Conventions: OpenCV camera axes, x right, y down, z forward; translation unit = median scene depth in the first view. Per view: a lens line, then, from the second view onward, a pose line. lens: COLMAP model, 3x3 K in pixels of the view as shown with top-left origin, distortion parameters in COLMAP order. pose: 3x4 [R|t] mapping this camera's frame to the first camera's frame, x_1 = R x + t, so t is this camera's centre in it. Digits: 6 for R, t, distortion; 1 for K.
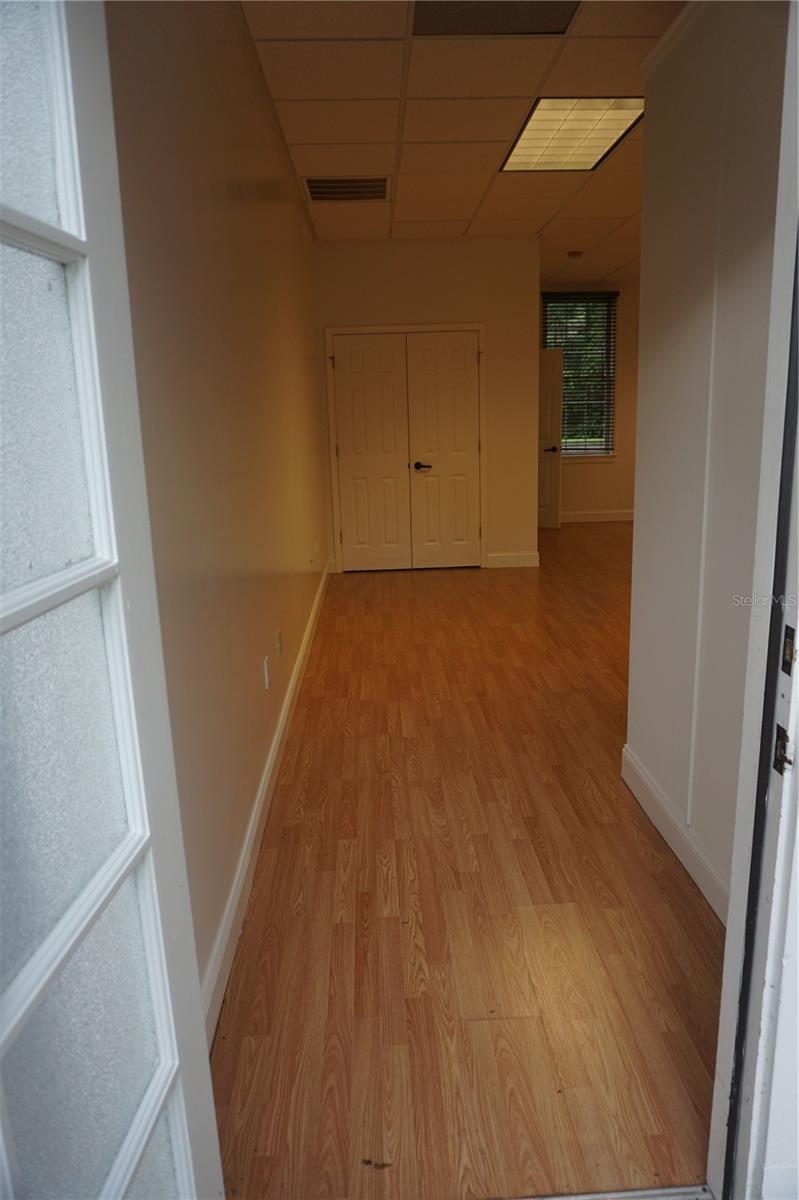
lens RADIAL K [[800.7, 0, 399.5], [0, 800.7, 600.0], [0, 0, 1]] dist [-0.072792, 0.040509]
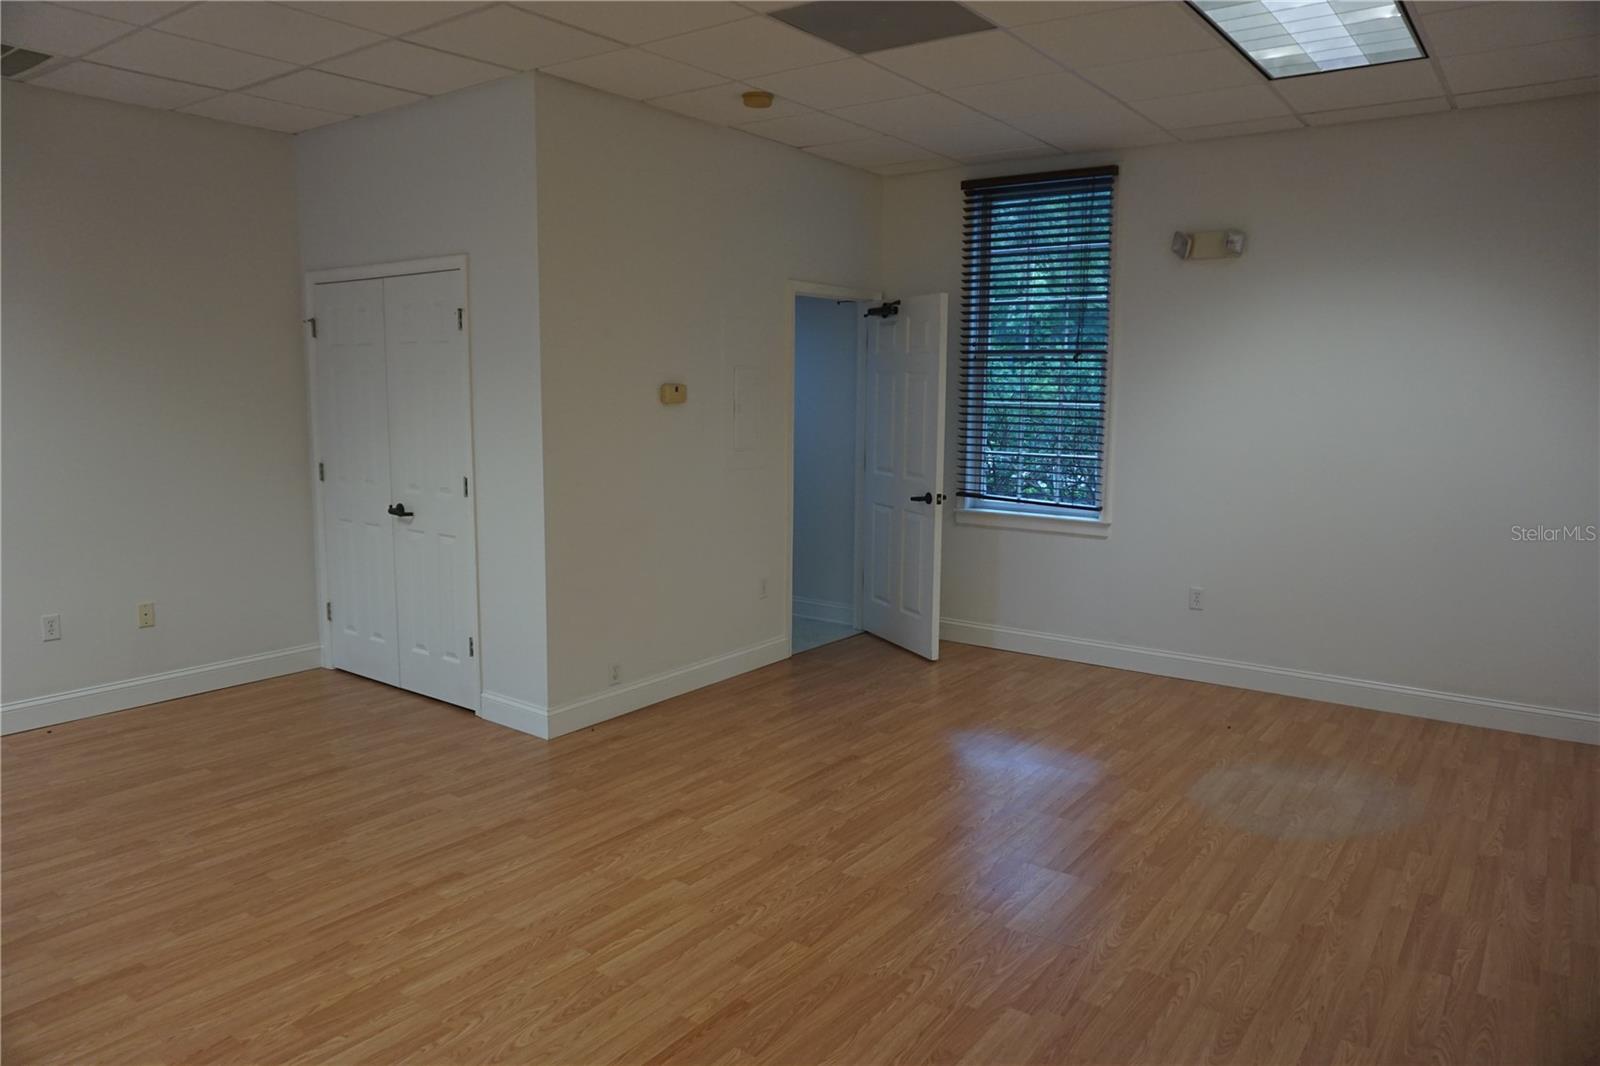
lens RADIAL K [[1067.6, 0, 795.8], [0, 1067.6, 542.0], [0, 0, 1]] dist [-0.072792, 0.040509]
pose [[0.783855, 0.129737, -0.607239, 0.678427], [-0.173229, 0.984793, -0.013211, -0.180044], [0.596291, 0.115547, 0.794410, 0.564771]]
